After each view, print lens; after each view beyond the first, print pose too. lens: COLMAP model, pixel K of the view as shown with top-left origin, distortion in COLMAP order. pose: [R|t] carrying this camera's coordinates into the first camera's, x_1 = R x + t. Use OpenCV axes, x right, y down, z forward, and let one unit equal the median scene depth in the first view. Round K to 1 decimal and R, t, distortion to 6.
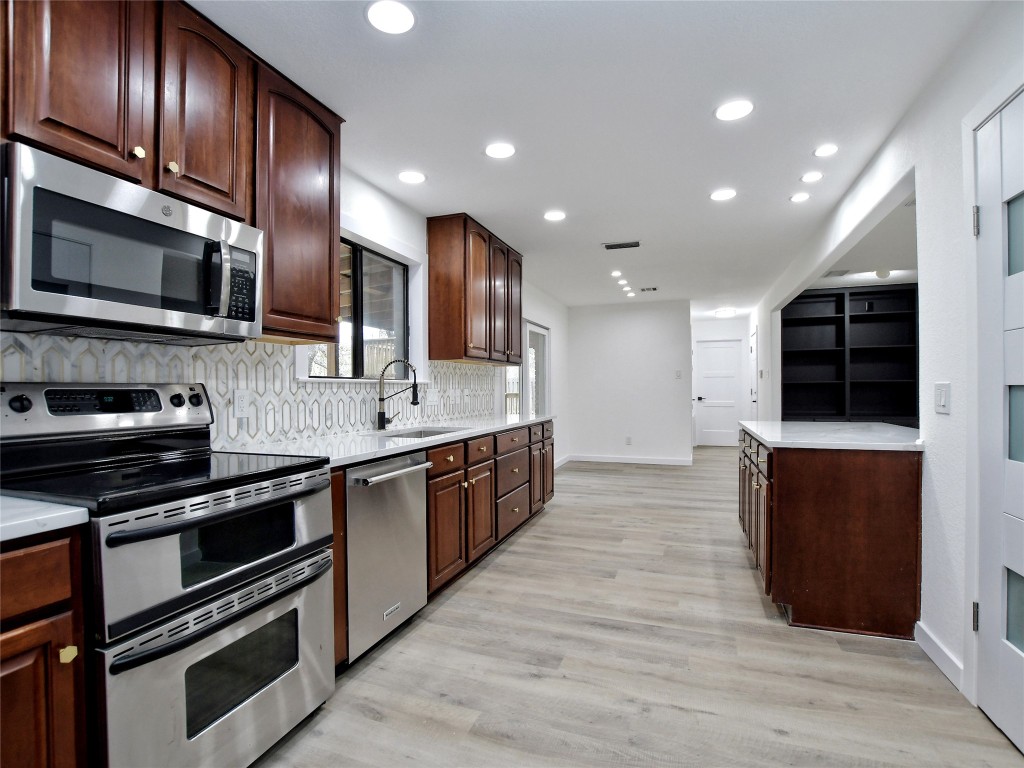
lens RADIAL K [[507.1, 0, 506.9], [0, 507.1, 393.2], [0, 0, 1]] dist [-0.032819, -0.000142]
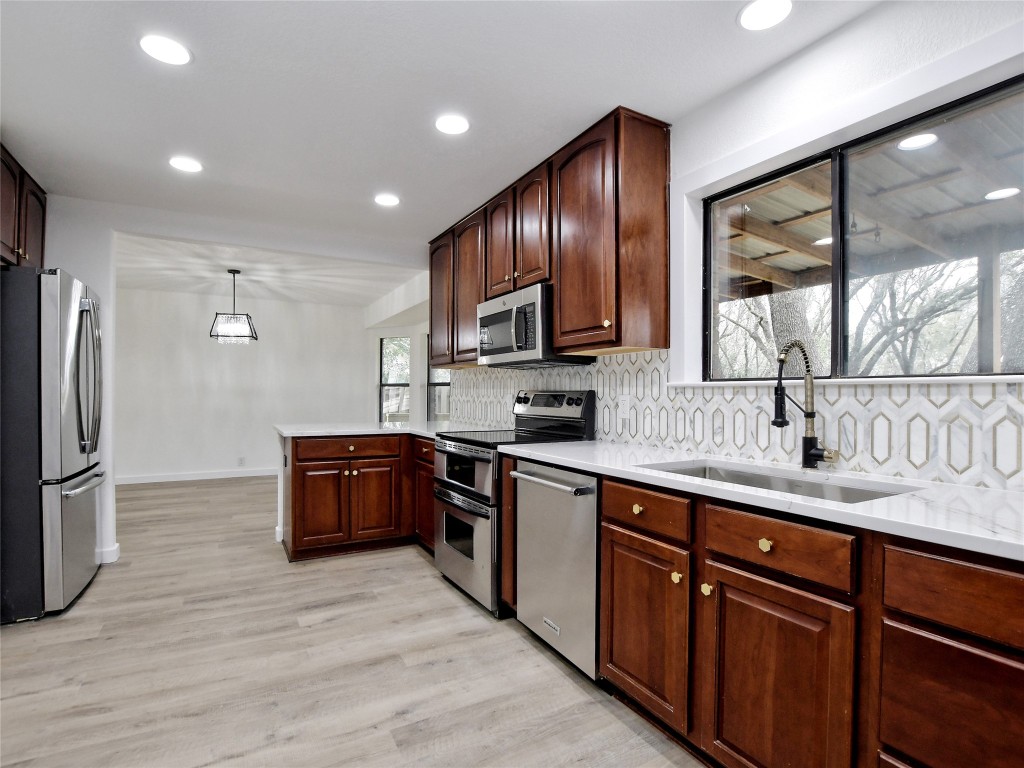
lens RADIAL K [[507.1, 0, 509.7], [0, 507.1, 391.1], [0, 0, 1]] dist [-0.032819, -0.000142]
pose [[-0.648381, -0.005016, -0.761299, 0.360314], [-0.010538, 0.999942, 0.002386, -0.010616], [0.761243, 0.009569, -0.648396, 1.010124]]
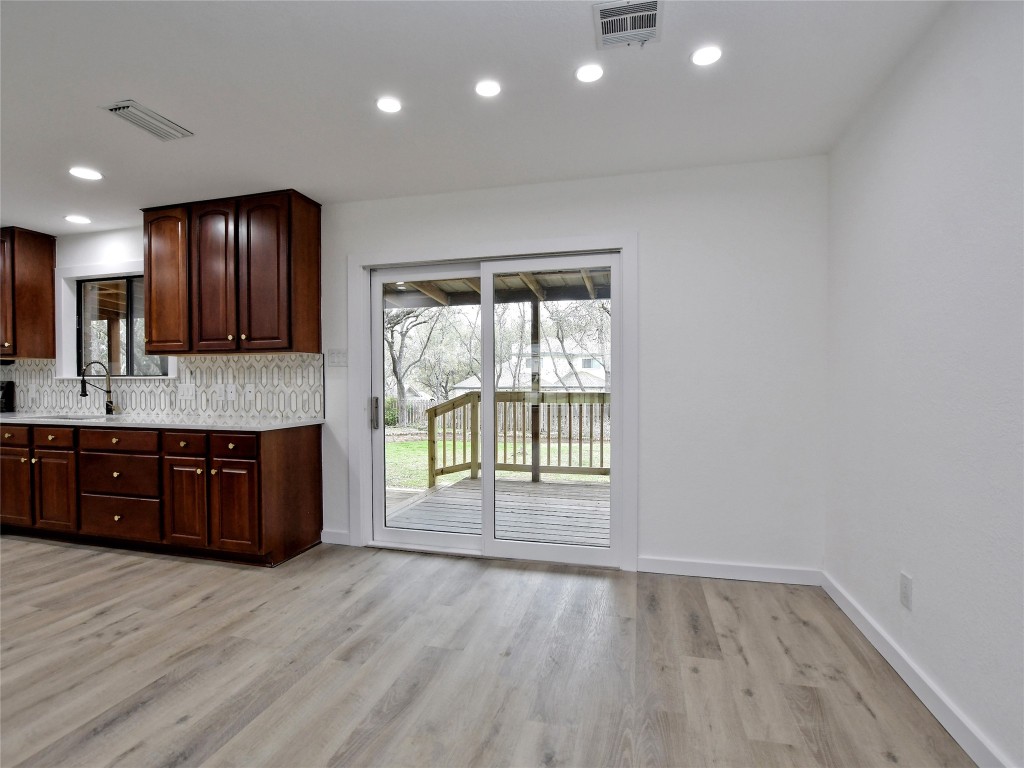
lens RADIAL K [[507.1, 0, 507.5], [0, 507.1, 385.4], [0, 0, 1]] dist [-0.032819, -0.000142]
pose [[0.100502, 0.016521, -0.994800, 1.057776], [-0.006721, 0.999851, 0.015925, -0.029797], [0.994914, 0.005085, 0.100598, 1.746024]]
